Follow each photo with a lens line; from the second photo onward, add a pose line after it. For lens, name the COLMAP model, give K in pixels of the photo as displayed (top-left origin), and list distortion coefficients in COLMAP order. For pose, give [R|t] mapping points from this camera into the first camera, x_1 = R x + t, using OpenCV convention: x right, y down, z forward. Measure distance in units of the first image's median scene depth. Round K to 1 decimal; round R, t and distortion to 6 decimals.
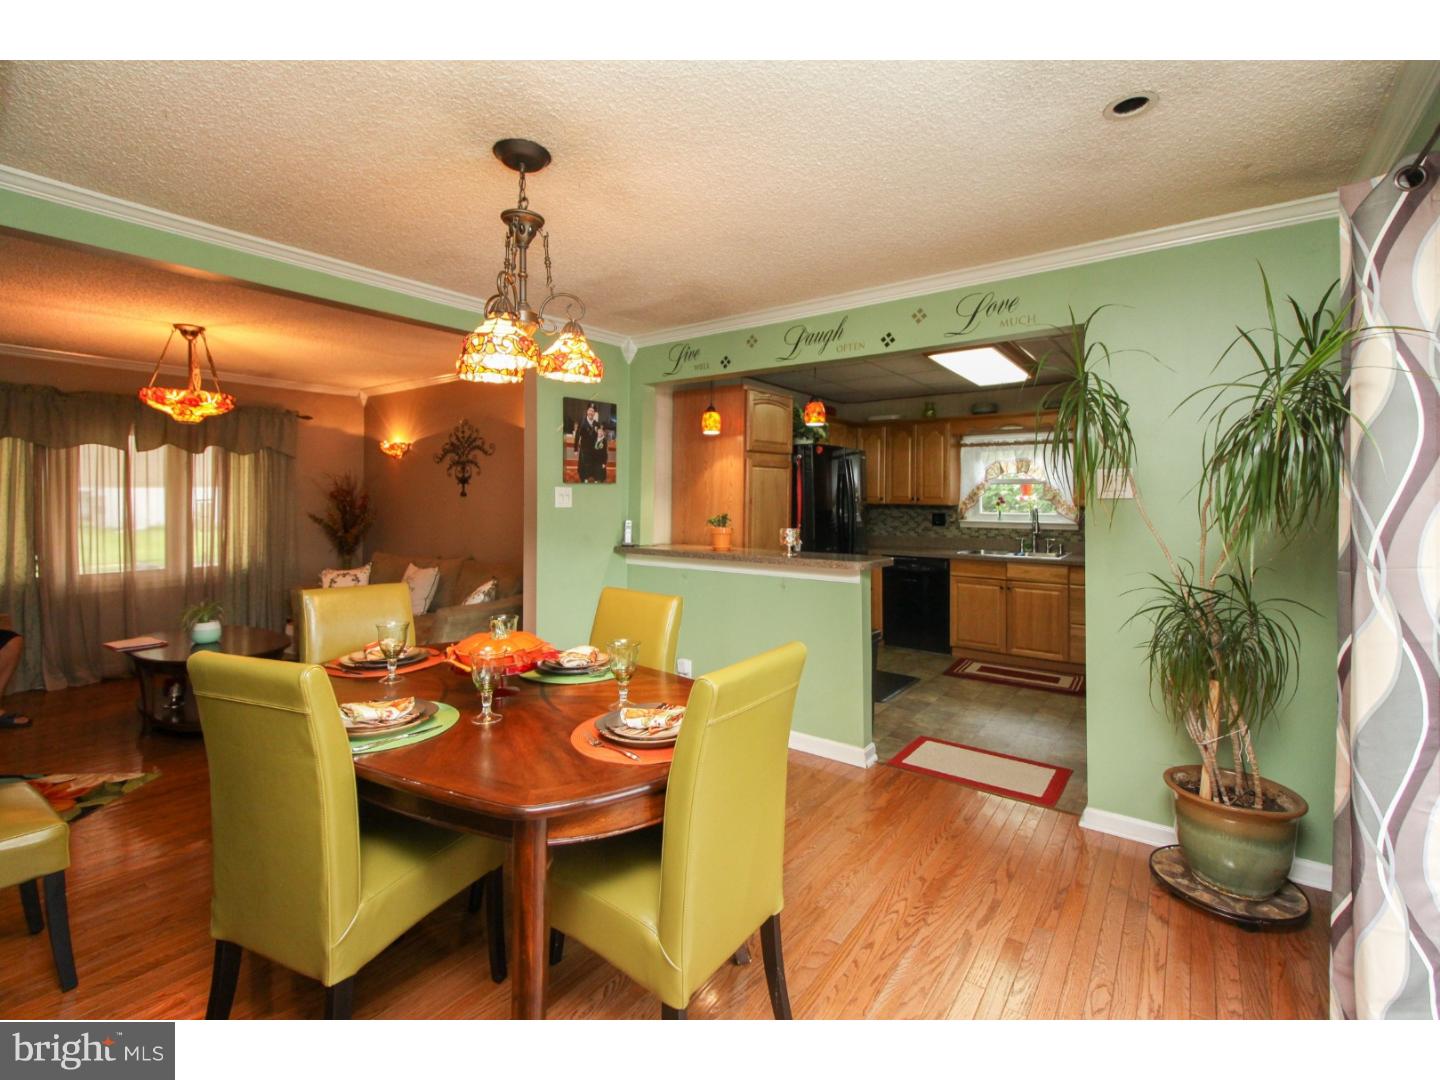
lens RADIAL K [[654.2, 0, 733.8], [0, 654.2, 506.9], [0, 0, 1]] dist [0.025494, -0.000270]
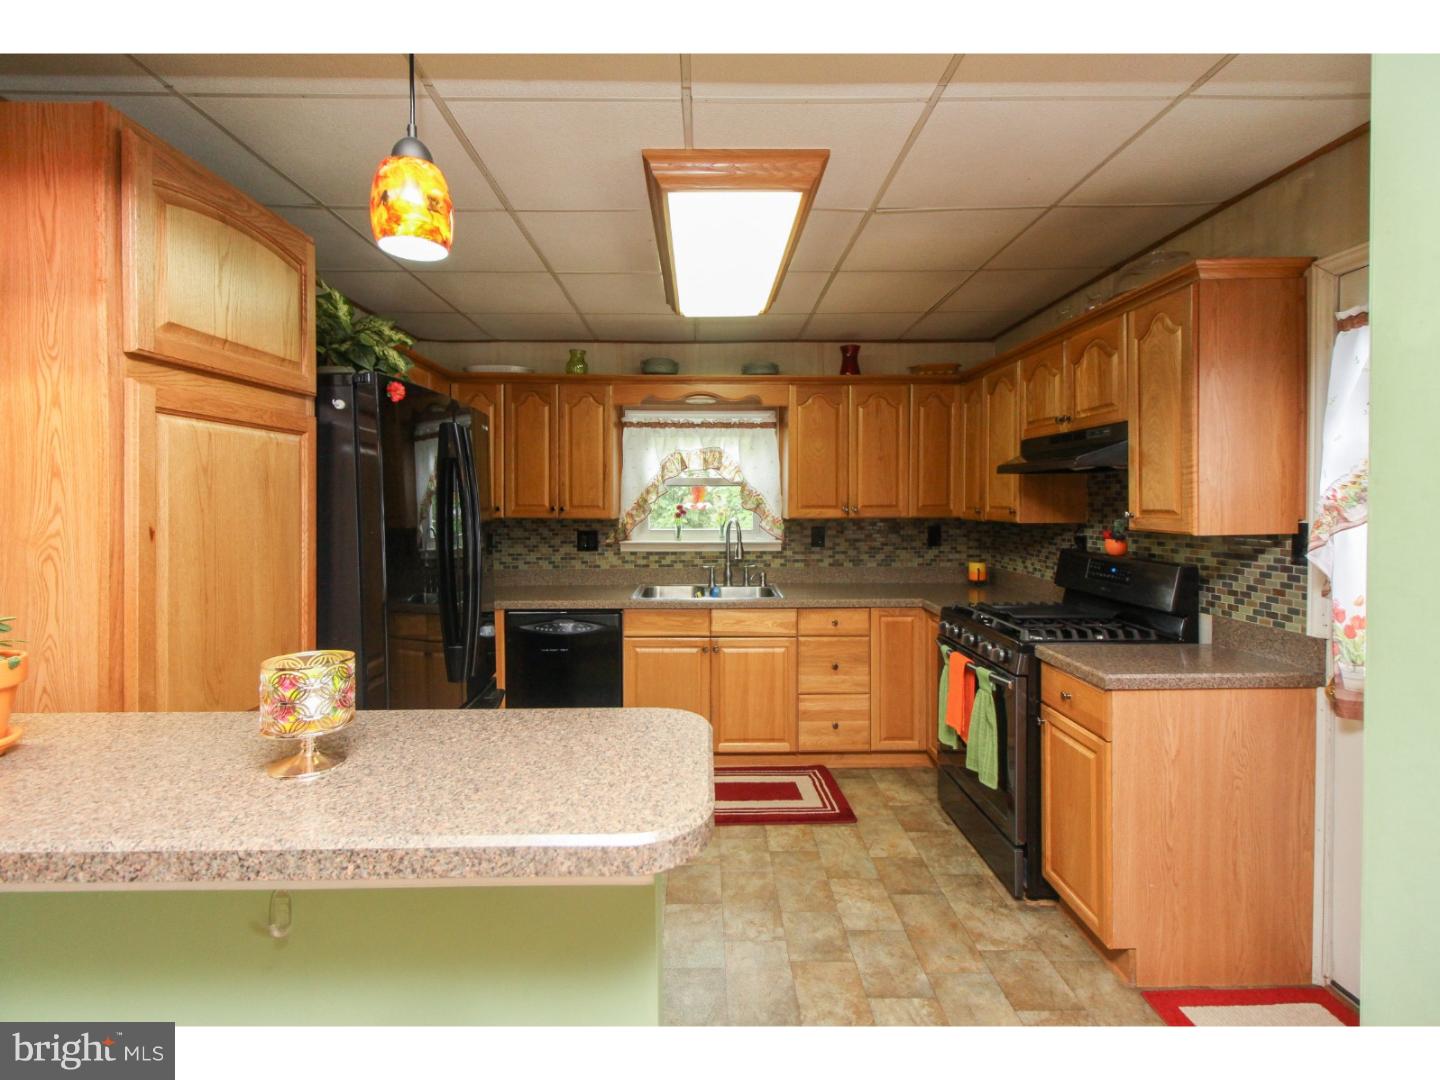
lens RADIAL K [[657.9, 0, 713.9], [0, 657.9, 506.6], [0, 0, 1]] dist [0.000536, -0.000372]
pose [[0.806083, -0.007761, 0.591752, 0.039295], [0.010830, 0.999940, -0.001638, -0.012174], [-0.591703, 0.007729, 0.806119, 0.449346]]
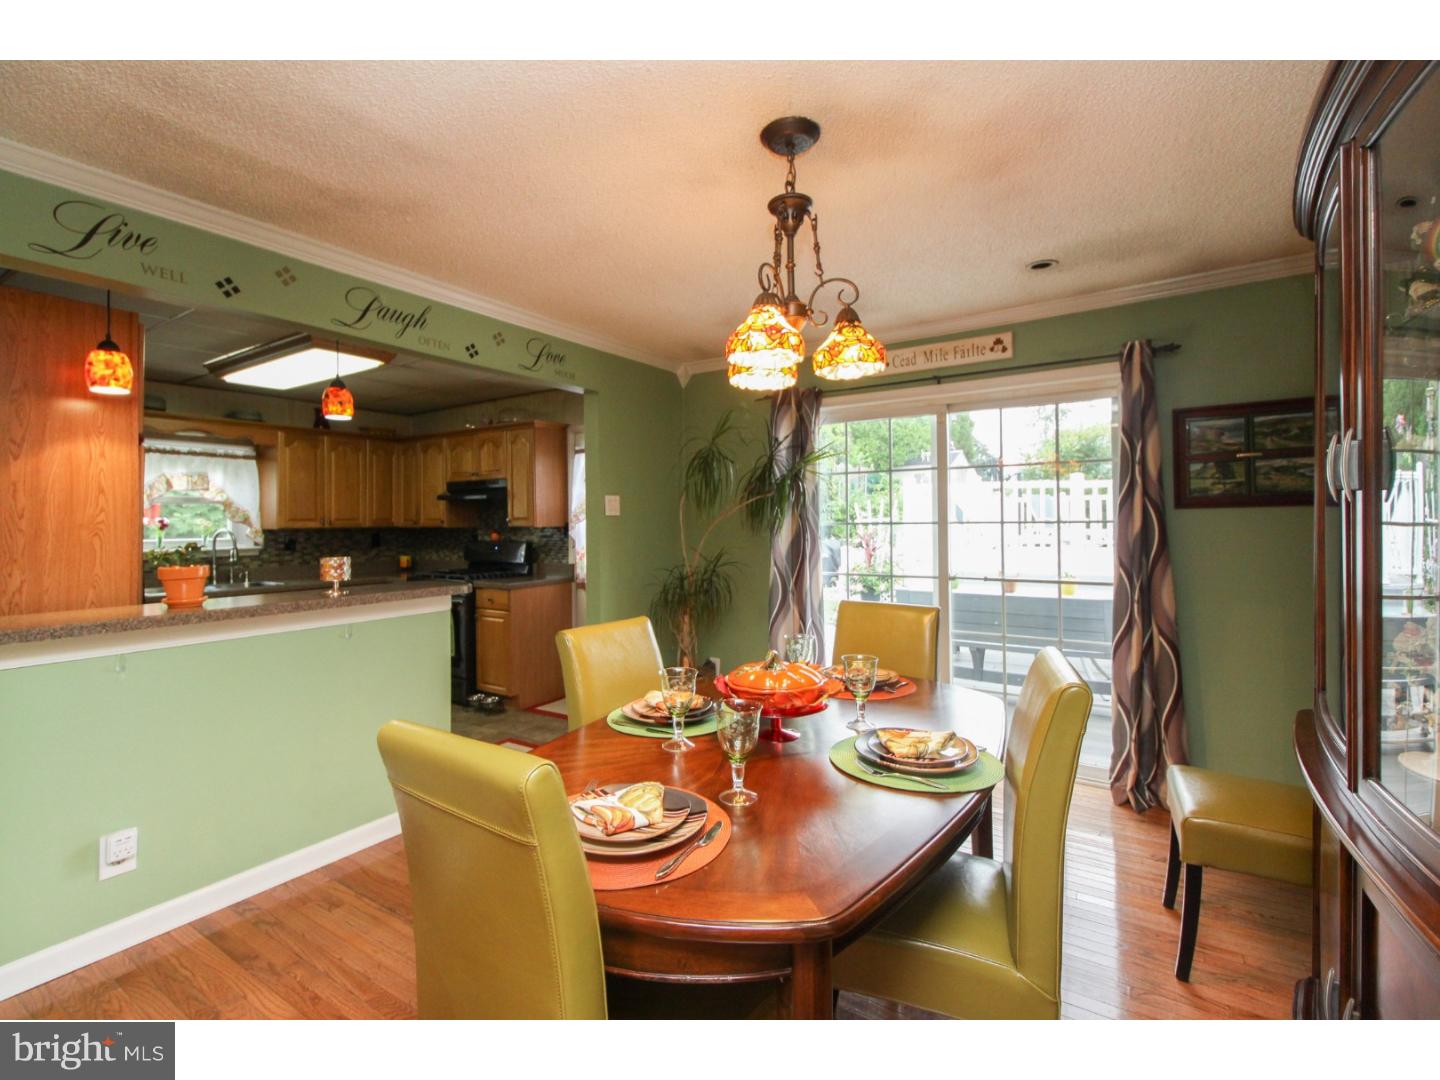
lens RADIAL K [[656.6, 0, 709.3], [0, 656.6, 540.1], [0, 0, 1]] dist [0.001171, 0.000062]
pose [[-0.031715, -0.029011, 0.999076, -0.408481], [0.021589, 0.999326, 0.029704, 0.000569], [-0.999264, 0.022511, -0.031067, 0.378329]]
